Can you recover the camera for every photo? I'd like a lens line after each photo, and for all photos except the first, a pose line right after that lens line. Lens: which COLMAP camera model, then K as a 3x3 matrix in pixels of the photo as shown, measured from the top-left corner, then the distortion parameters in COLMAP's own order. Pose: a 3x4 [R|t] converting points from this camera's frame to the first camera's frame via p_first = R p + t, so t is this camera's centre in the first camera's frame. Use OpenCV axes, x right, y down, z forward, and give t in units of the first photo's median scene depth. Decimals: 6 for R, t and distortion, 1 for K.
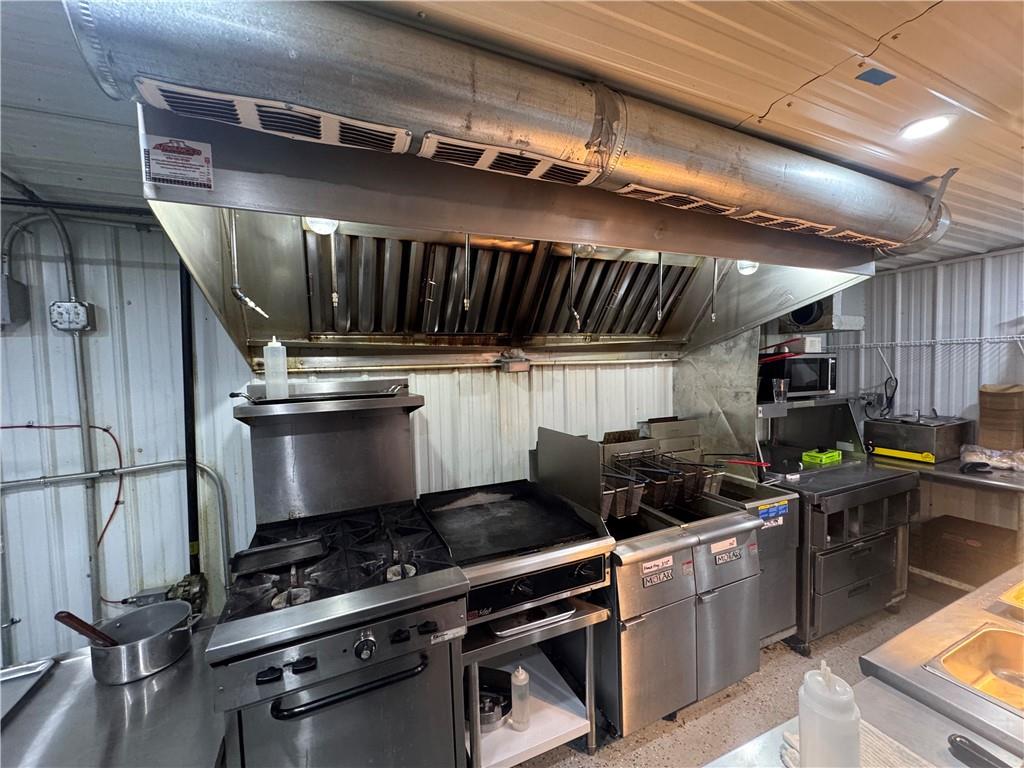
lens RADIAL K [[408.0, 0, 509.9], [0, 408.0, 386.0], [0, 0, 1]] dist [-0.003756, 0.000215]
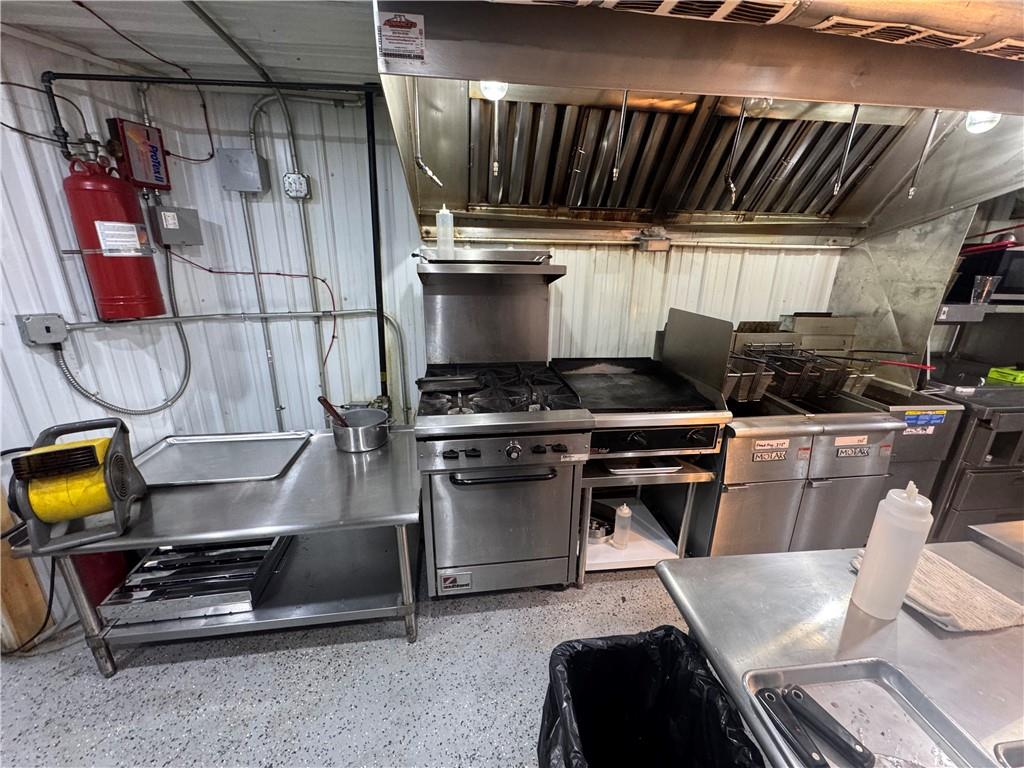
lens RADIAL K [[408.0, 0, 511.4], [0, 408.0, 384.6], [0, 0, 1]] dist [-0.003756, 0.000215]
pose [[0.957966, 0.125013, -0.258209, -0.028139], [-0.055697, 0.963981, 0.260075, 0.053003], [0.281422, -0.234762, 0.930424, -0.127560]]
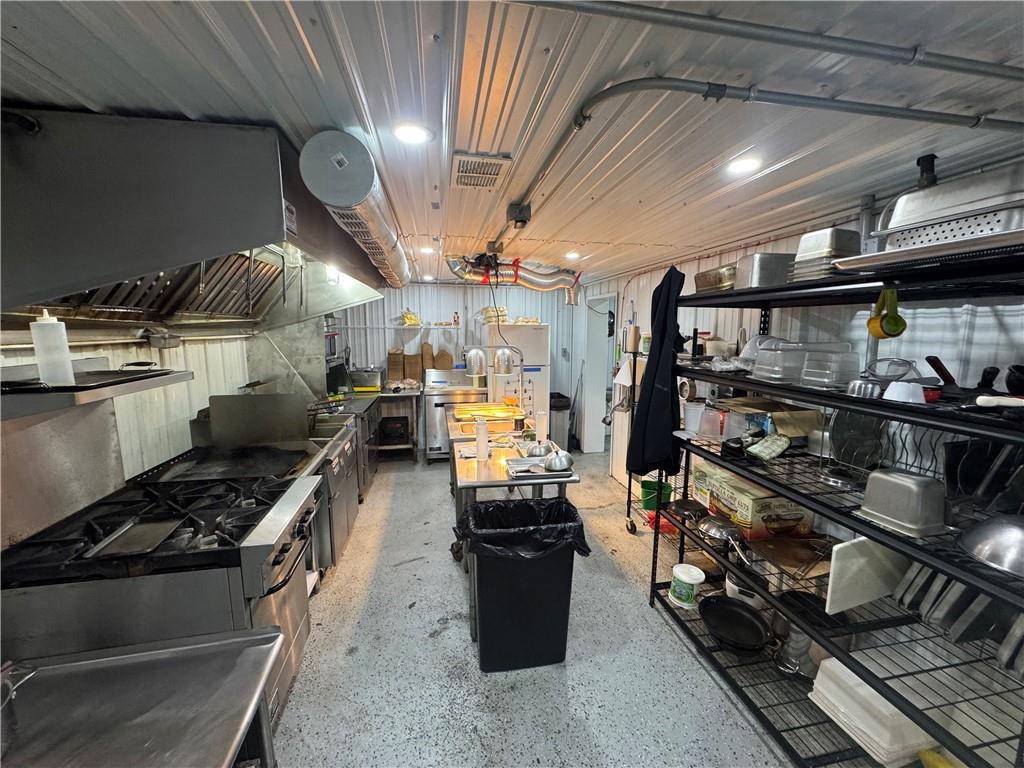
lens RADIAL K [[408.0, 0, 513.0], [0, 408.0, 382.4], [0, 0, 1]] dist [-0.003756, 0.000215]
pose [[0.238801, -0.101905, 0.965707, -1.017021], [0.043728, 0.994598, 0.094140, -0.007912], [-0.970083, 0.019748, 0.241967, -0.109254]]
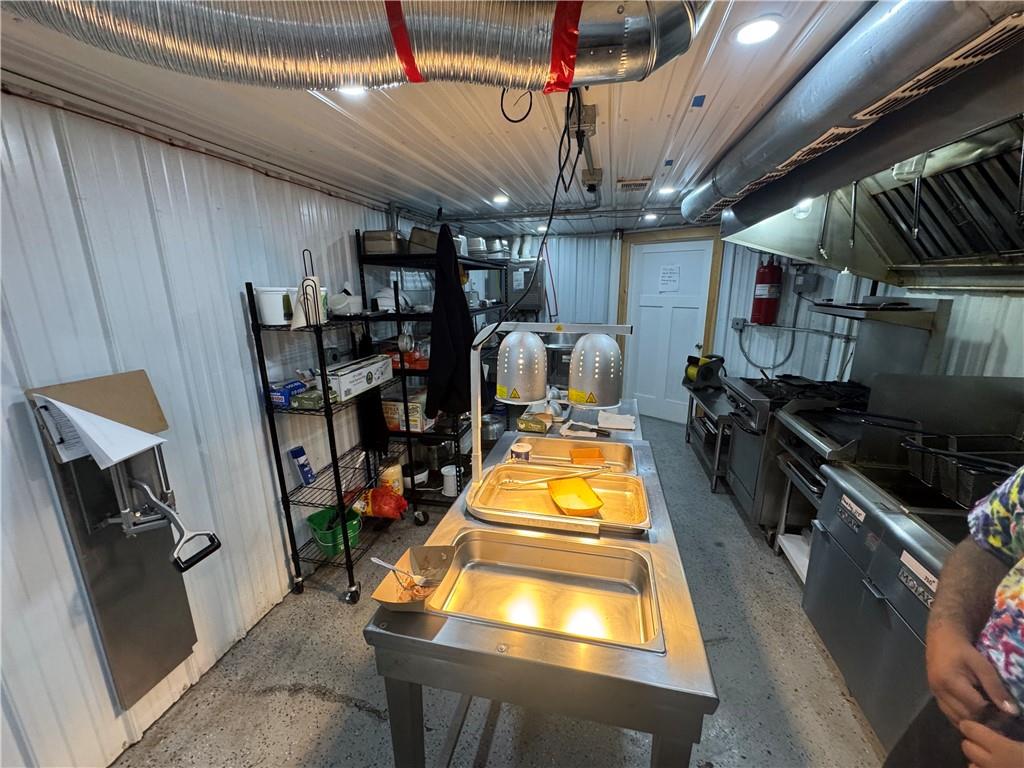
lens RADIAL K [[408.0, 0, 513.2], [0, 408.0, 385.2], [0, 0, 1]] dist [-0.003756, 0.000215]
pose [[-0.611408, 0.219751, -0.760191, 1.501664], [-0.014955, 0.957286, 0.288755, -0.104645], [0.791174, 0.187916, -0.582006, 0.857191]]
